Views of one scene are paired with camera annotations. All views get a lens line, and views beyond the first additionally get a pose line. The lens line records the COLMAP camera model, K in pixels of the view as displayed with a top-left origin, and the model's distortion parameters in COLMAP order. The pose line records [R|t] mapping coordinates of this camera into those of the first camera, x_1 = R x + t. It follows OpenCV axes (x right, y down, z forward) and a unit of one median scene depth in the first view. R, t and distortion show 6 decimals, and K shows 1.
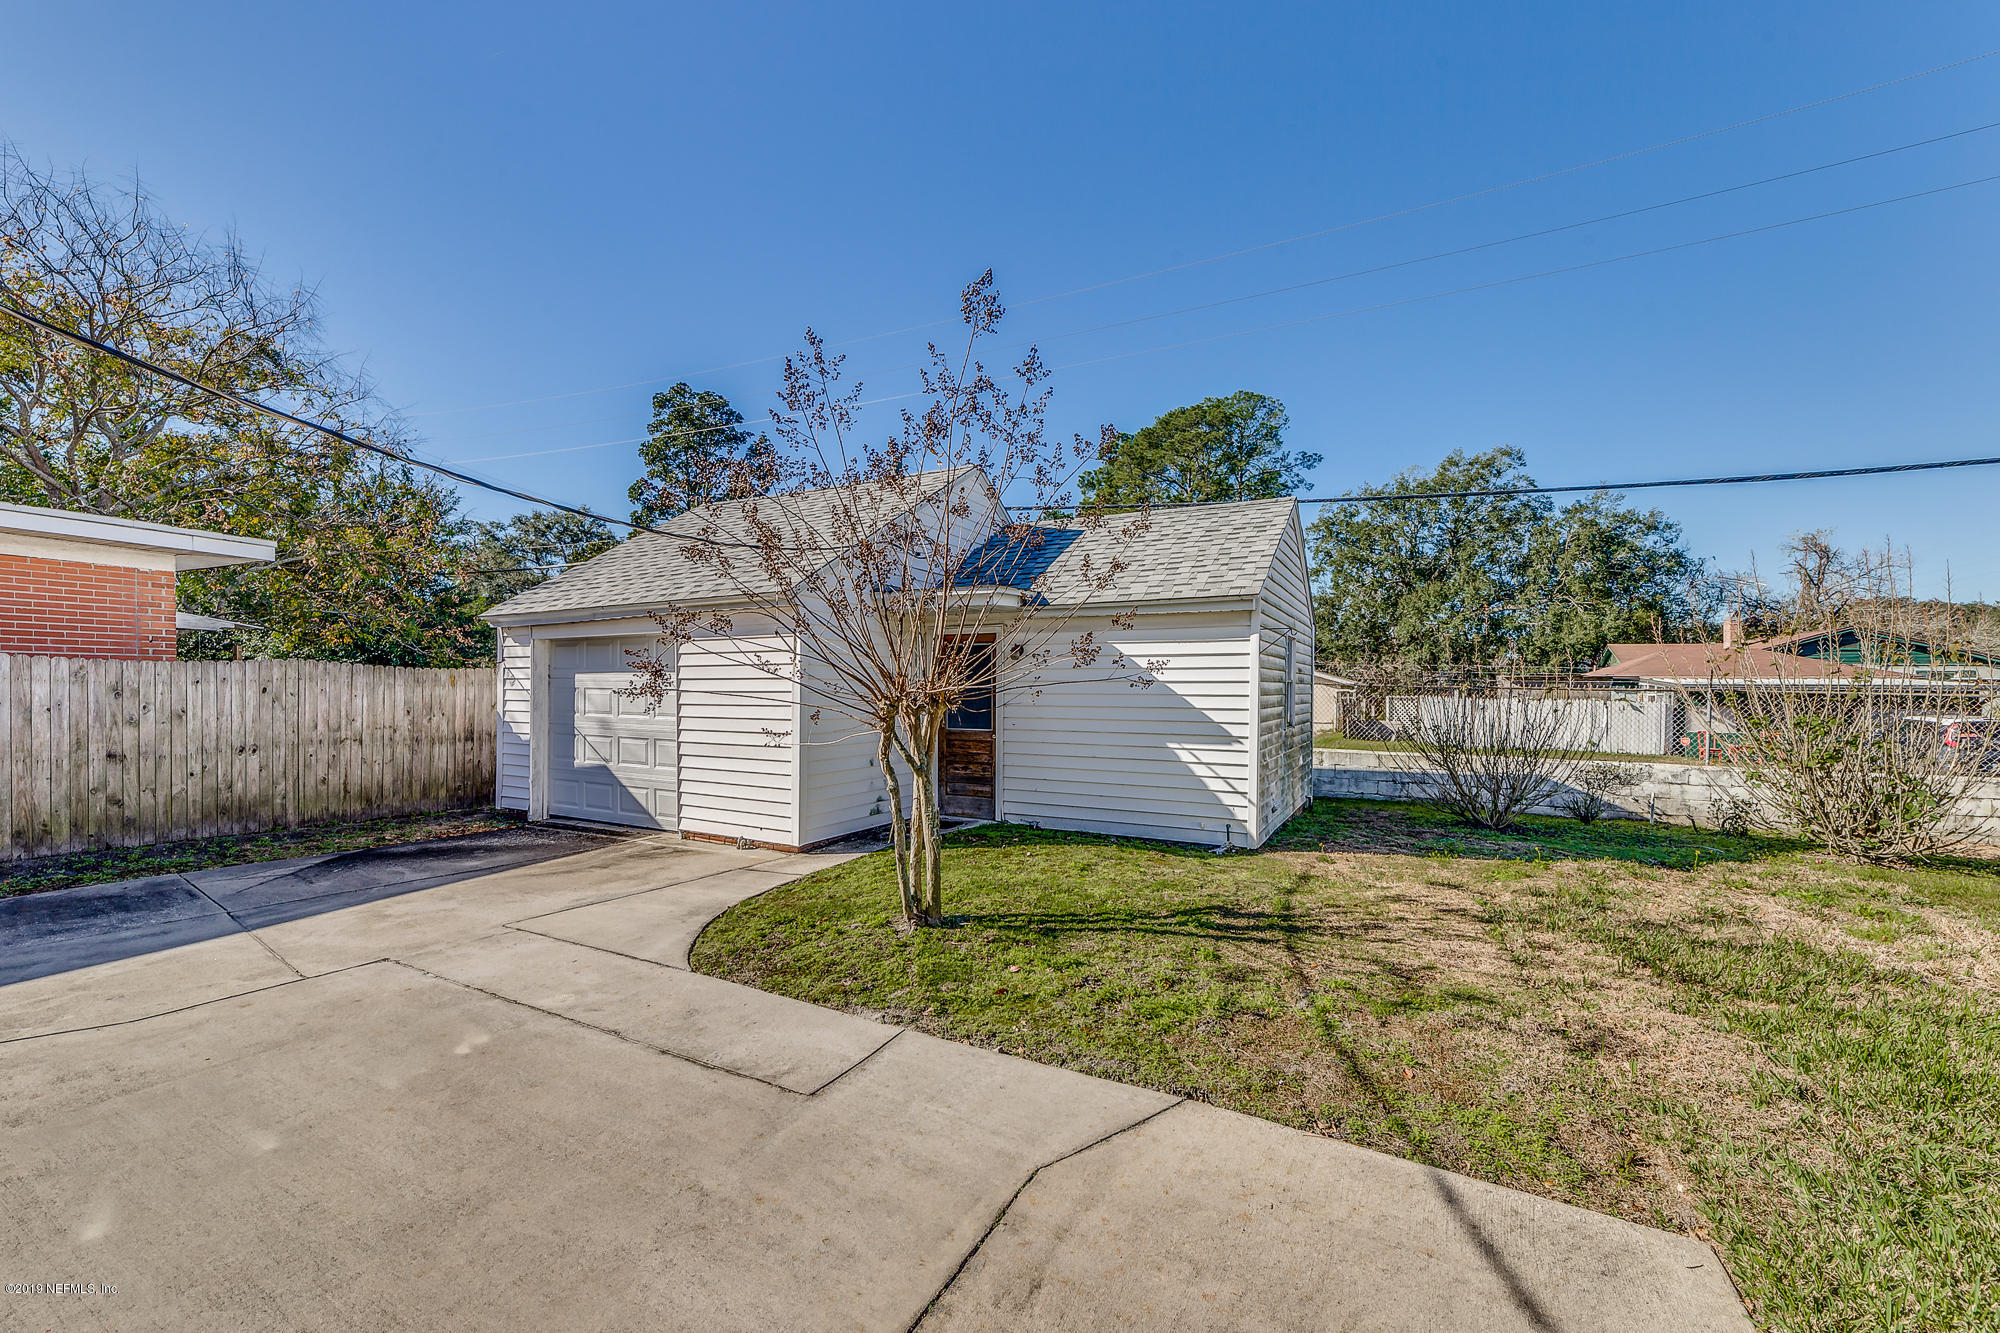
lens RADIAL K [[778.2, 0, 994.6], [0, 778.2, 703.1], [0, 0, 1]] dist [-0.008382, 0.000320]
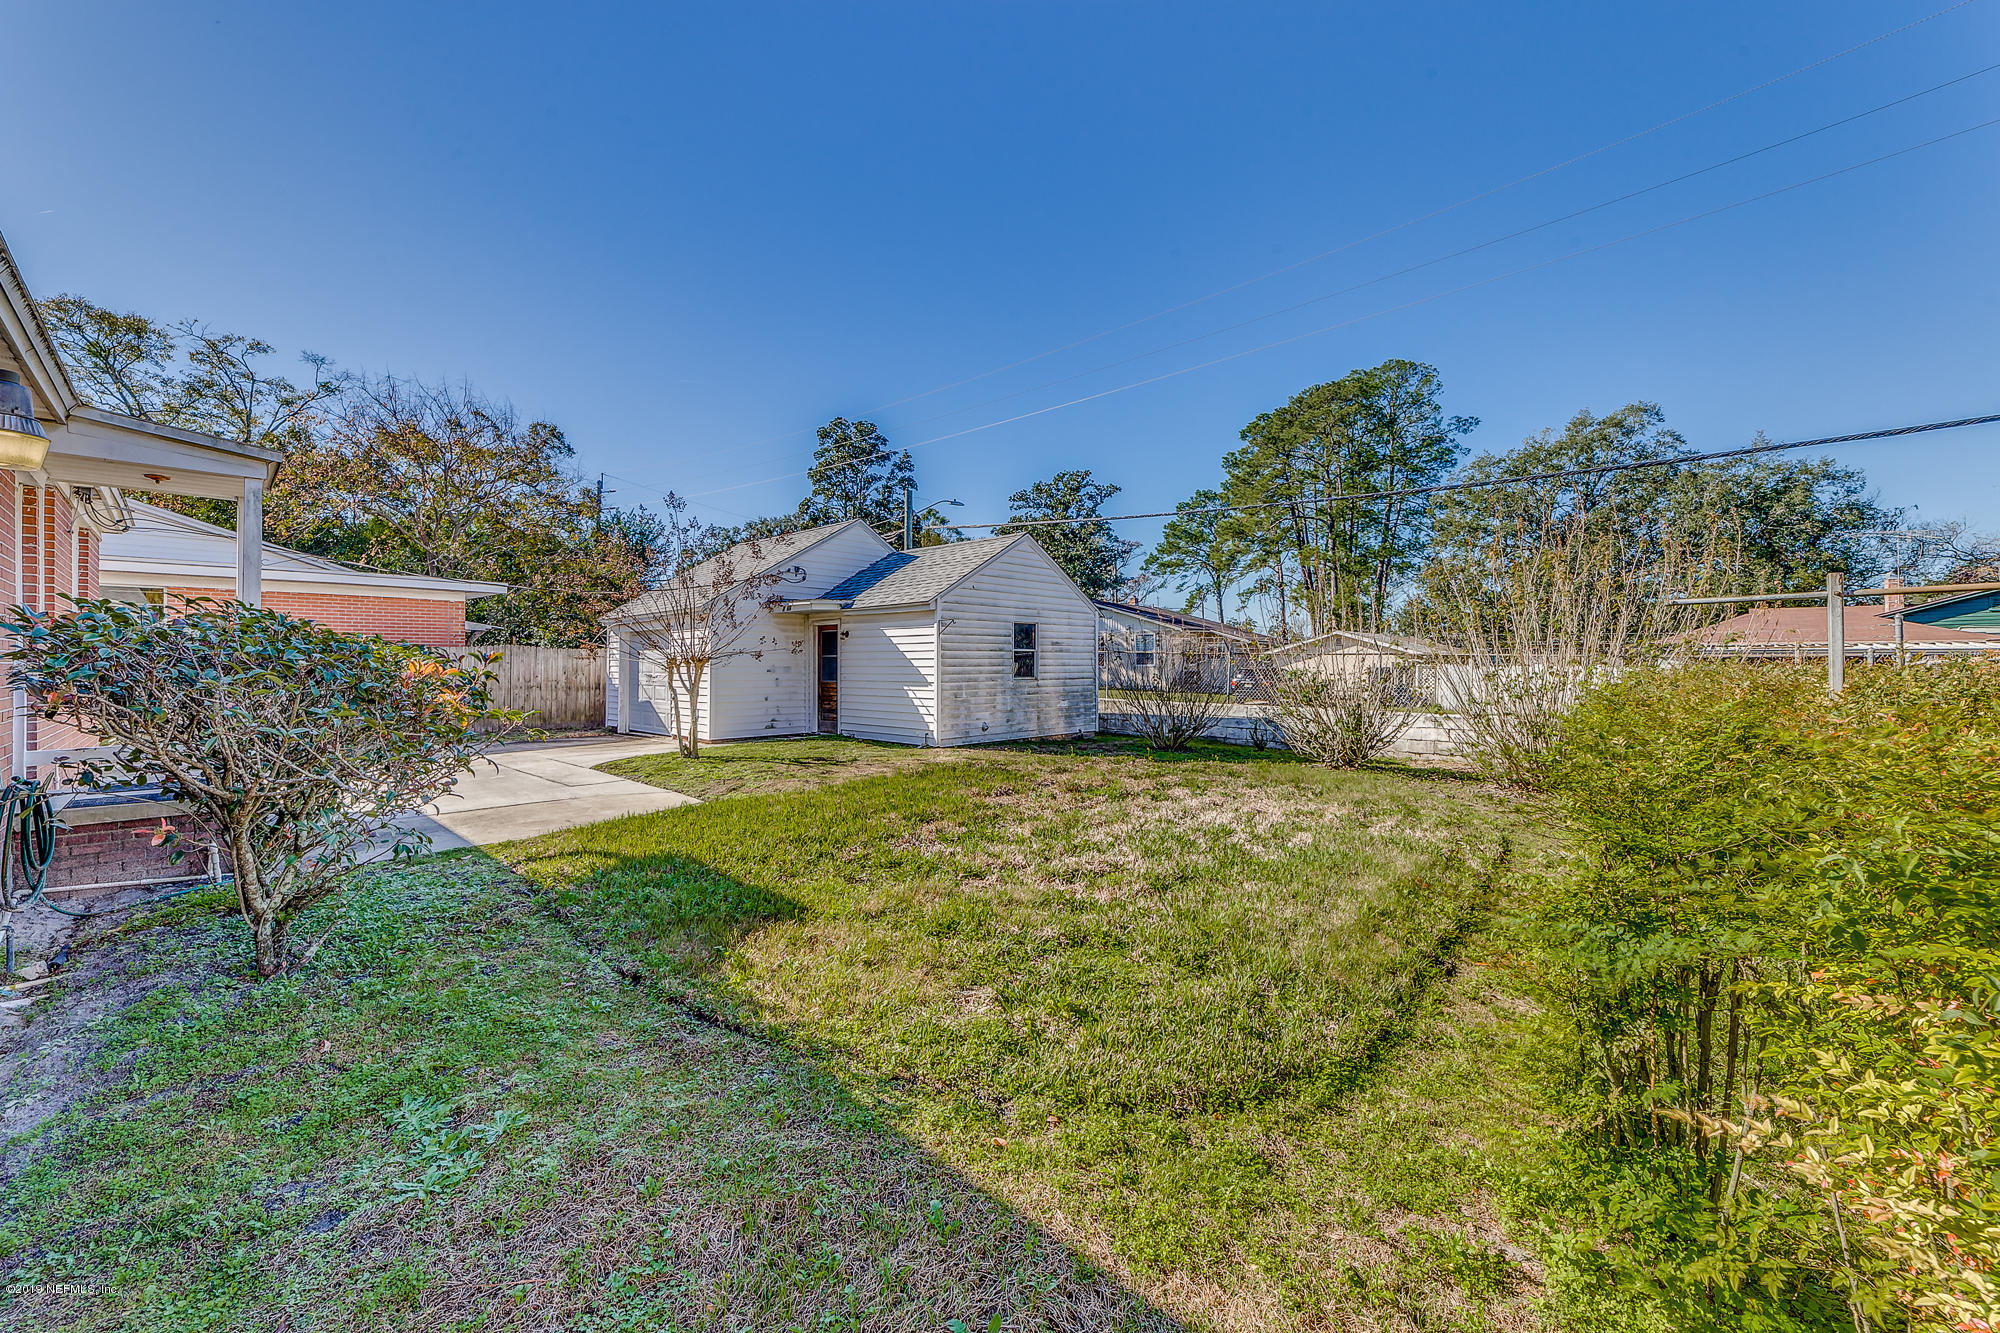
lens RADIAL K [[774.7, 0, 1001.4], [0, 774.7, 658.6], [0, 0, 1]] dist [-0.019866, 0.008808]
pose [[0.965505, -0.008360, -0.260251, 0.237636], [0.001249, 0.999622, -0.027475, 0.009762], [0.260382, 0.026202, 0.965150, -0.164787]]
